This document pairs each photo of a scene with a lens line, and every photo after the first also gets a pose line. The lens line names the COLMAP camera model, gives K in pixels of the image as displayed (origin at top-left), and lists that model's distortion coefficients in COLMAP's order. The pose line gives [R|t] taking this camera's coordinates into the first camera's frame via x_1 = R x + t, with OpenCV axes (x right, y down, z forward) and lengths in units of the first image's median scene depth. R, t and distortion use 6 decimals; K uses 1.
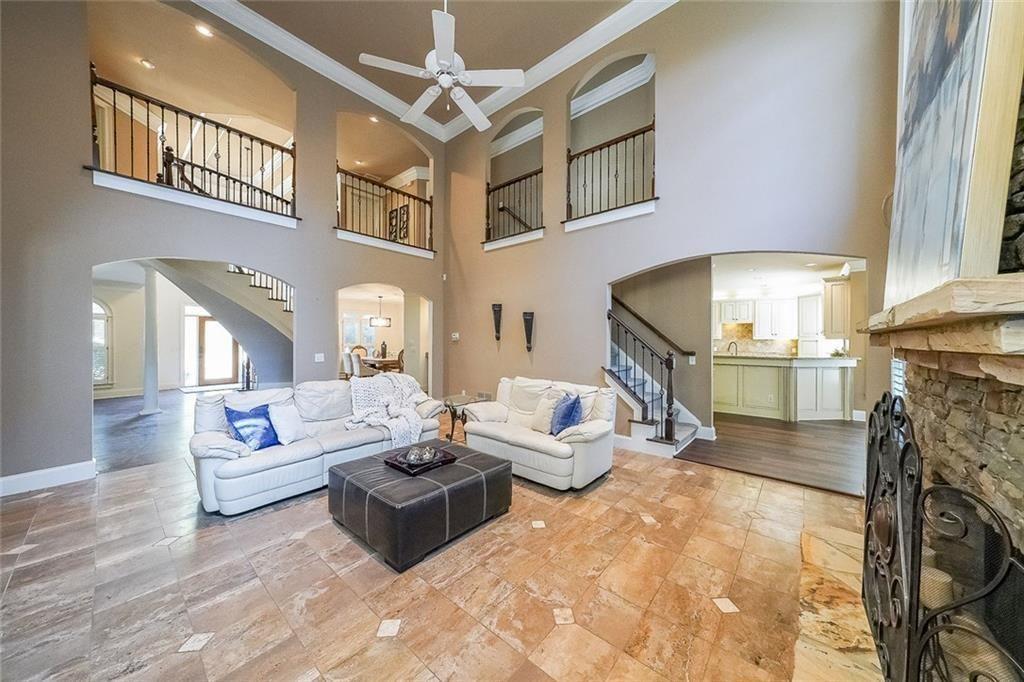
lens RADIAL K [[345.2, 0, 510.5], [0, 345.2, 337.9], [0, 0, 1]] dist [0.009758, 0.000265]
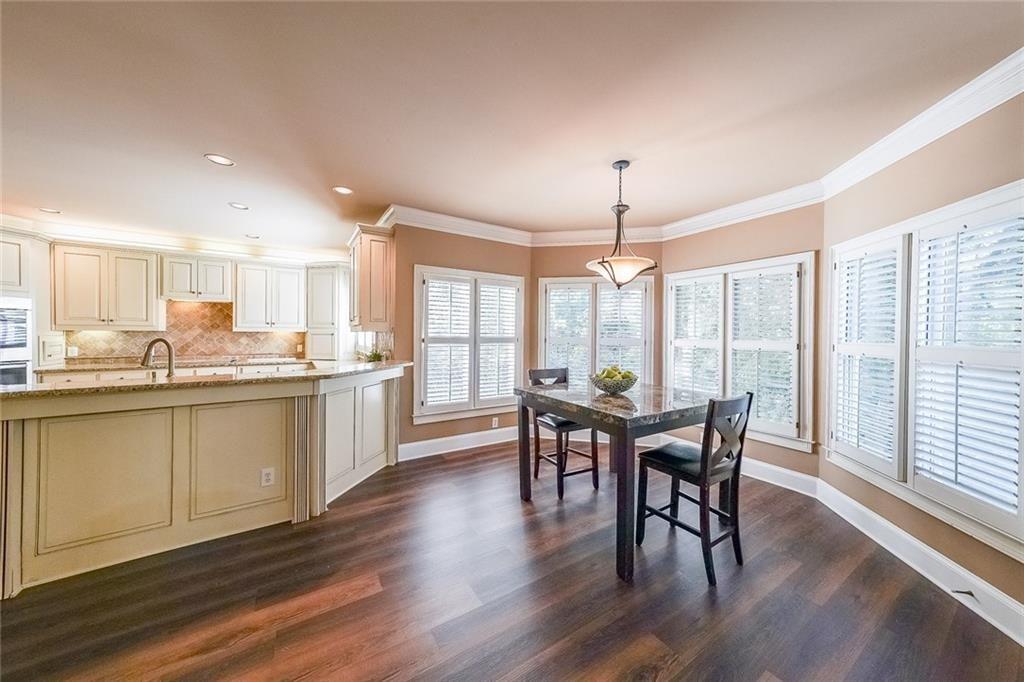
lens RADIAL K [[345.2, 0, 515.7], [0, 345.2, 334.7], [0, 0, 1]] dist [0.009758, 0.000265]
pose [[0.289803, -0.002707, 0.957083, 0.458551], [-0.010150, 0.999931, 0.005902, 0.002258], [-0.957033, -0.011425, 0.289755, 0.624974]]
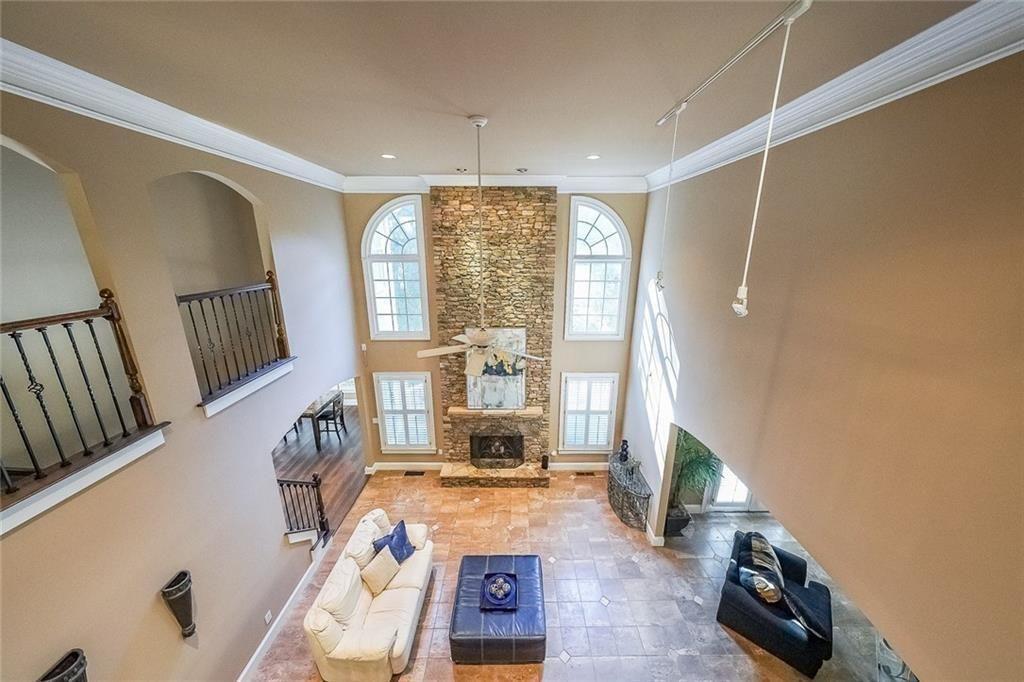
lens RADIAL K [[345.2, 0, 518.7], [0, 345.2, 336.6], [0, 0, 1]] dist [0.009758, 0.000265]
pose [[-0.664920, -0.204873, 0.718268, -0.562889], [-0.007720, 0.963480, 0.267669, -0.538136], [-0.746875, 0.172433, -0.642219, 0.824526]]
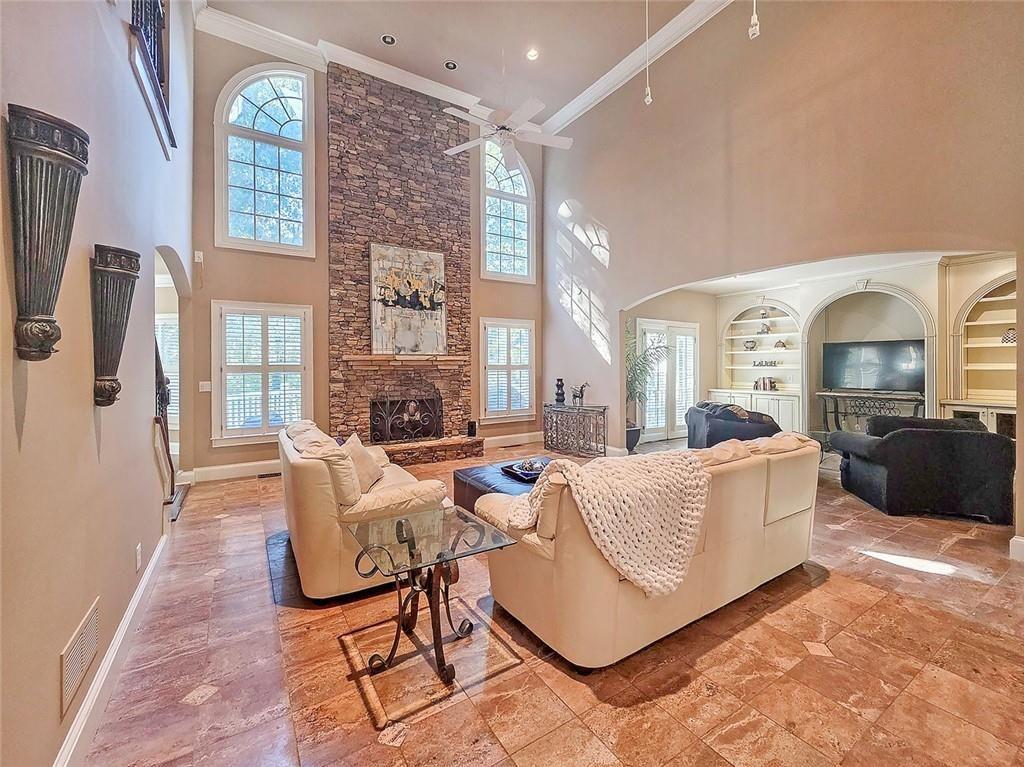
lens RADIAL K [[426.2, 0, 508.2], [0, 426.2, 363.7], [0, 0, 1]] dist [0.010298, -0.000064]
pose [[-0.955764, 0.001341, 0.294131, -0.297243], [0.000496, 0.999996, -0.002947, 0.009319], [-0.294134, -0.002671, -0.955761, 1.130715]]
